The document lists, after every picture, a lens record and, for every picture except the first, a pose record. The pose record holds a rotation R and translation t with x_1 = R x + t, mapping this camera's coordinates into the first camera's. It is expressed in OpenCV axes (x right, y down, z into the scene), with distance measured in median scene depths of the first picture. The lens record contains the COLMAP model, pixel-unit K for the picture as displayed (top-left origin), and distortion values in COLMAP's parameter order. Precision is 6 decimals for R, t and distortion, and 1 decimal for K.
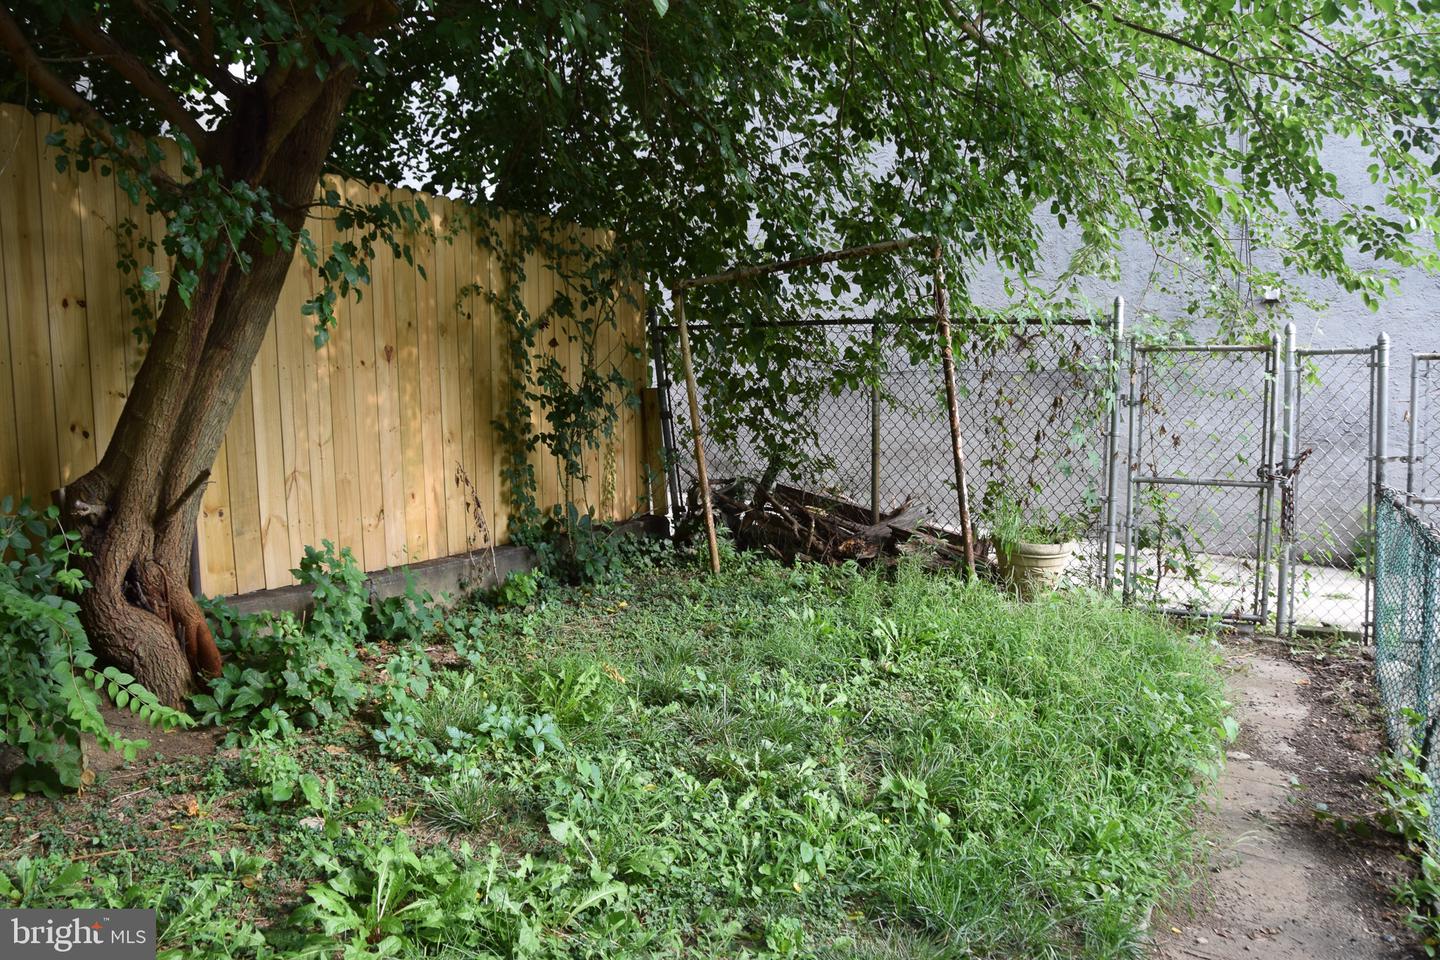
lens RADIAL K [[1107.7, 0, 737.6], [0, 1107.7, 463.7], [0, 0, 1]] dist [-0.163247, 0.126688]
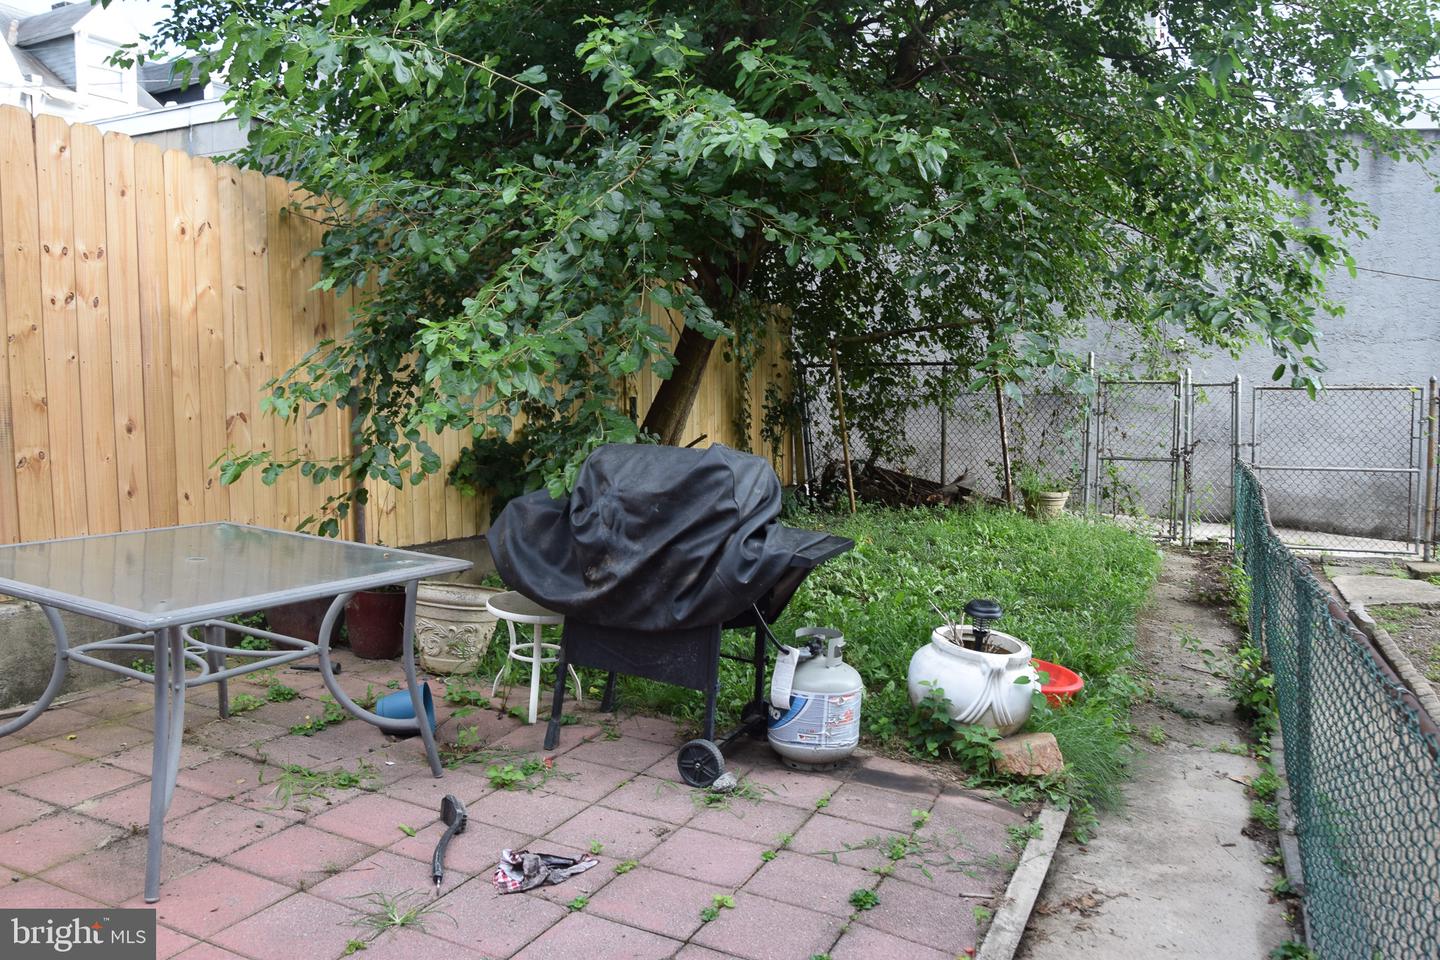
lens RADIAL K [[1107.7, 0, 737.6], [0, 1107.7, 463.7], [0, 0, 1]] dist [-0.163247, 0.126688]
pose [[0.997080, 0.002519, 0.076316, -0.326367], [-0.000954, 0.999789, -0.020540, 0.057432], [-0.076352, 0.020407, 0.996872, -0.650328]]
